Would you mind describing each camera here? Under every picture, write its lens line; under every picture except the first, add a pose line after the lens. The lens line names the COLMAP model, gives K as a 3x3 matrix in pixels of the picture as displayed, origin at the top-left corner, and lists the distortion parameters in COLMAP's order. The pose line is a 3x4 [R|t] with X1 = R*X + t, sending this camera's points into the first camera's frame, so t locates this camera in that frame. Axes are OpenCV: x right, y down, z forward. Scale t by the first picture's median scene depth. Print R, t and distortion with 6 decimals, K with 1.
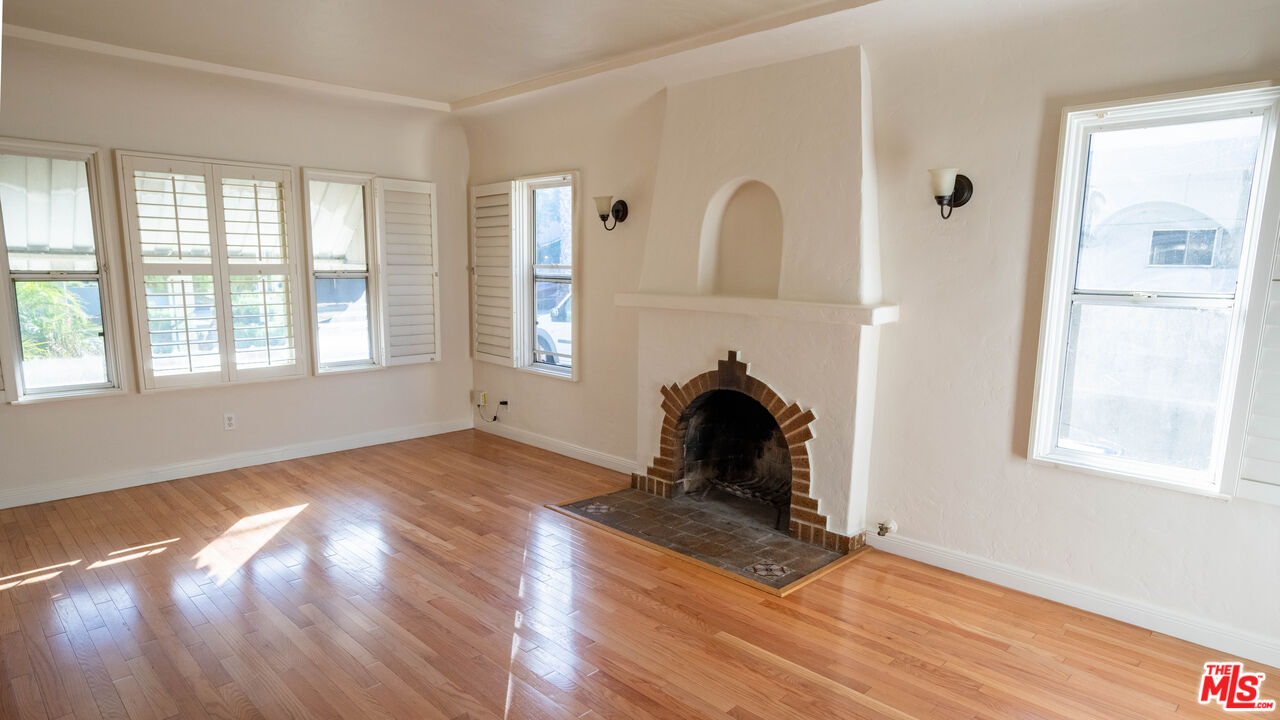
lens RADIAL K [[718.0, 0, 619.8], [0, 718.0, 378.3], [0, 0, 1]] dist [-0.055656, 0.039056]
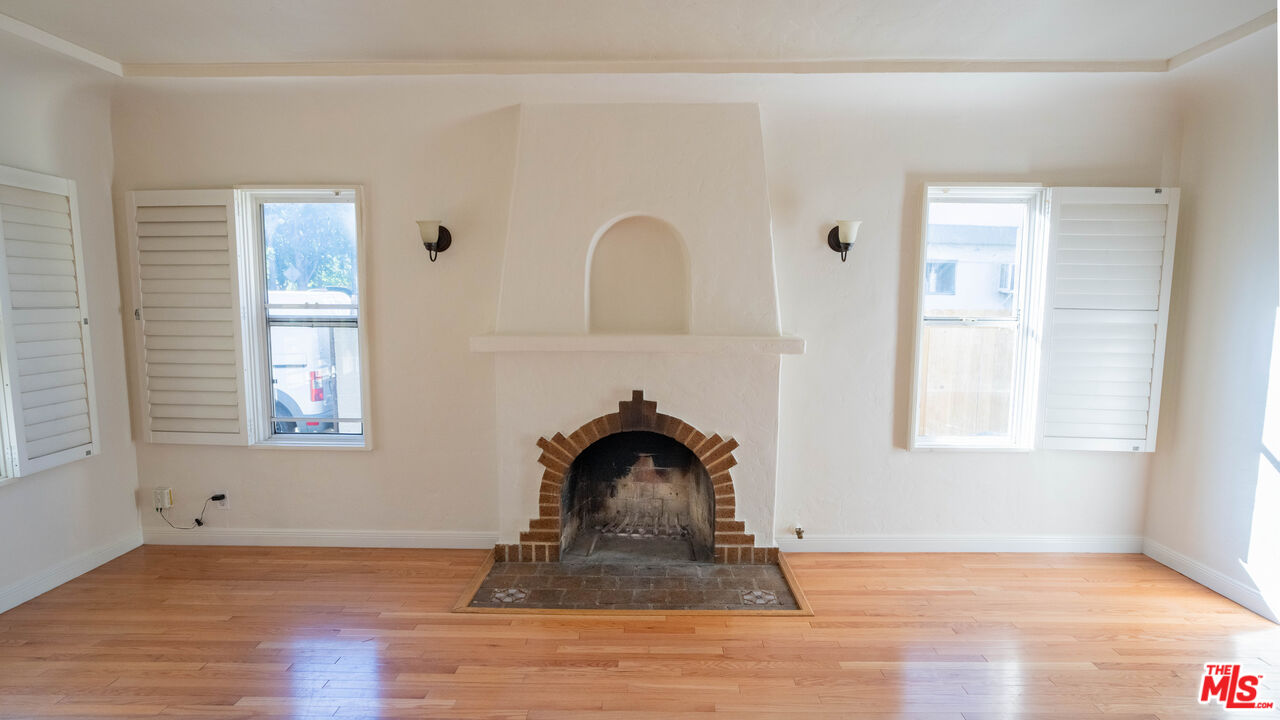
lens RADIAL K [[718.0, 0, 619.8], [0, 718.0, 378.3], [0, 0, 1]] dist [-0.055656, 0.039056]
pose [[0.720260, -0.092044, 0.687570, -0.508852], [0.115489, 0.993237, 0.011983, -0.066803], [-0.684023, 0.070775, 0.726019, 0.304958]]
